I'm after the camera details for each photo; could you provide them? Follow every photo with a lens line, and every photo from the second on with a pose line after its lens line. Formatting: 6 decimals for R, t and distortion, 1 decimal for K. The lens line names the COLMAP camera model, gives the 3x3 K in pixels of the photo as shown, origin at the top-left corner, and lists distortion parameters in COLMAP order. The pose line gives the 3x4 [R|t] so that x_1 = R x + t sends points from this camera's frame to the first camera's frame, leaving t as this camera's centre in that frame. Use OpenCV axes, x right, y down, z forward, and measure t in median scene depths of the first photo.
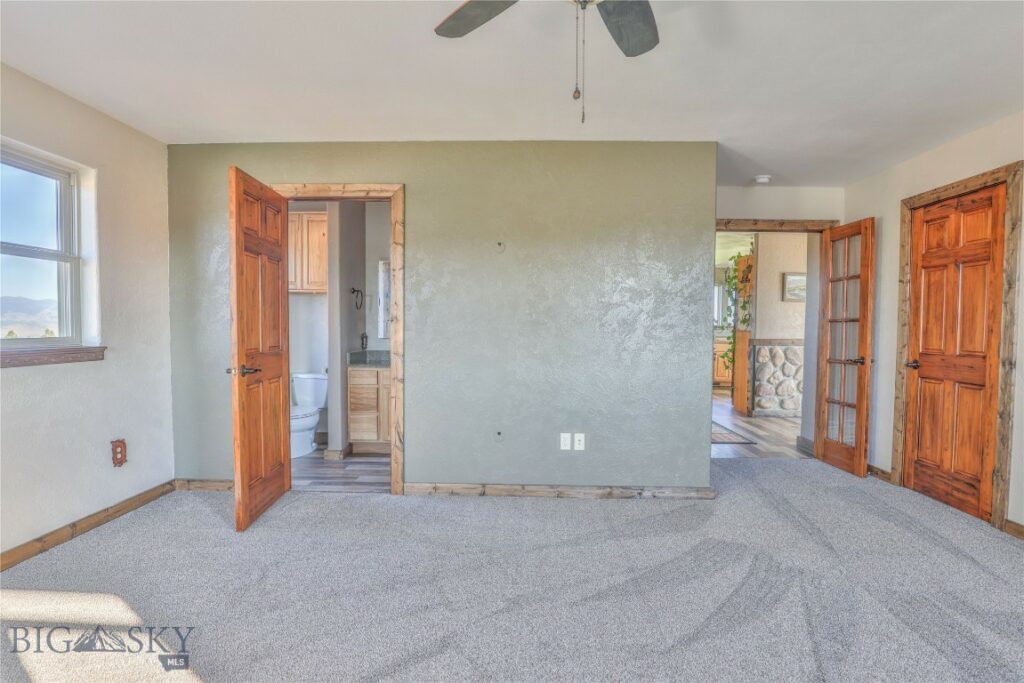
lens RADIAL K [[513.9, 0, 513.3], [0, 513.9, 343.7], [0, 0, 1]] dist [-0.036181, 0.005043]
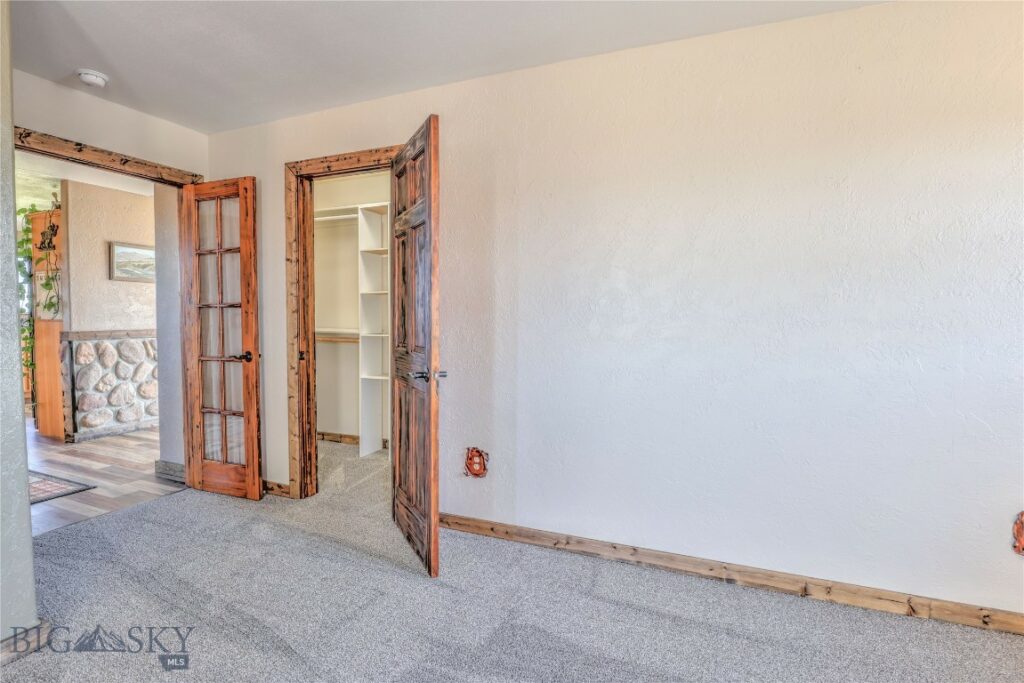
lens RADIAL K [[513.9, 0, 509.1], [0, 513.9, 345.9], [0, 0, 1]] dist [-0.036181, 0.005043]
pose [[0.369208, -0.057222, 0.927583, 0.067136], [0.029126, 0.998325, 0.049992, -0.007498], [-0.928890, 0.008559, 0.370257, 0.220091]]
